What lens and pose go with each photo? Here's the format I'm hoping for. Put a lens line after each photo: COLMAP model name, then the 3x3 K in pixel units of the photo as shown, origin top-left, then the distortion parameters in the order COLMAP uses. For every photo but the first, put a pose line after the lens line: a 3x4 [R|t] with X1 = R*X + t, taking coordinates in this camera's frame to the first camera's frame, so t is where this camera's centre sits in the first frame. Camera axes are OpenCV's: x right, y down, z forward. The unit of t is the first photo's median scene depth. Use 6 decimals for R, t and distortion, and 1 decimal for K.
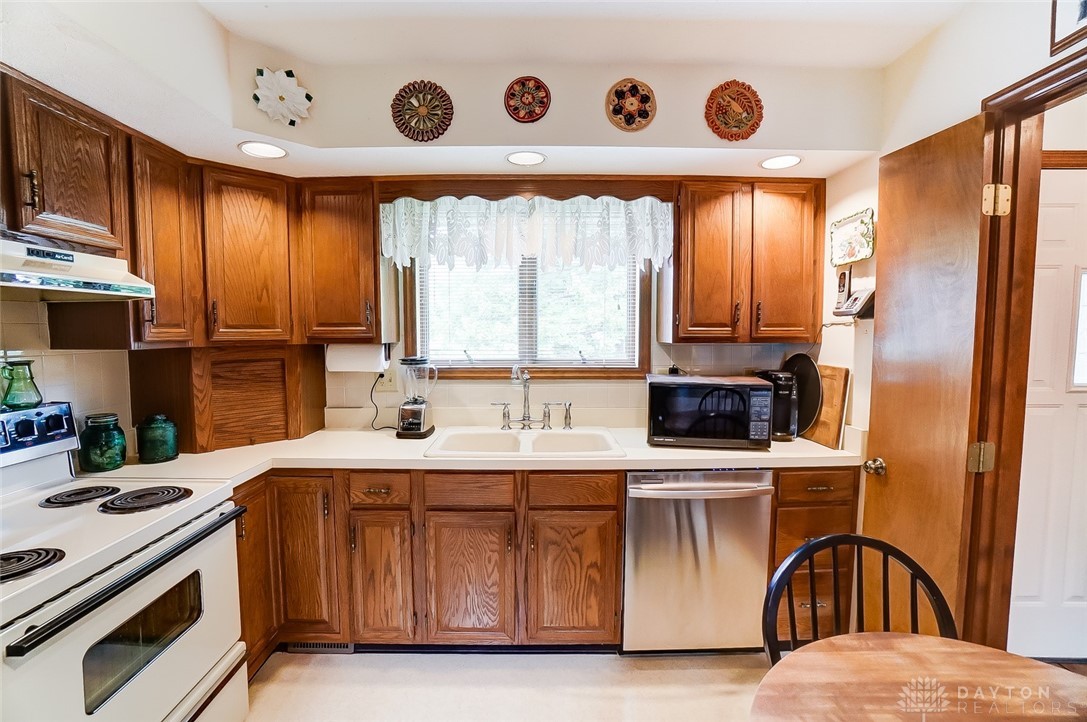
lens RADIAL K [[484.7, 0, 533.3], [0, 484.7, 360.2], [0, 0, 1]] dist [-0.059190, 0.021098]
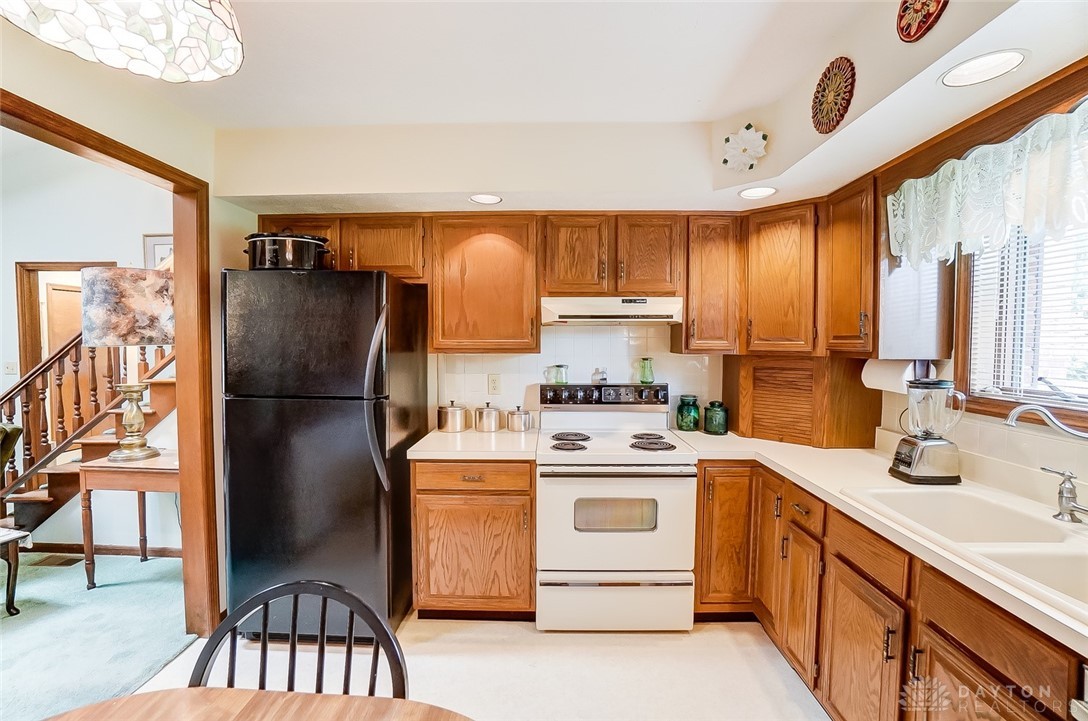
lens RADIAL K [[485.2, 0, 535.3], [0, 485.2, 358.3], [0, 0, 1]] dist [-0.059190, 0.021098]
pose [[-0.043386, 0.038998, -0.998297, 0.634590], [-0.066200, 0.996930, 0.041822, -0.035693], [0.996863, 0.067902, -0.040671, 0.483045]]
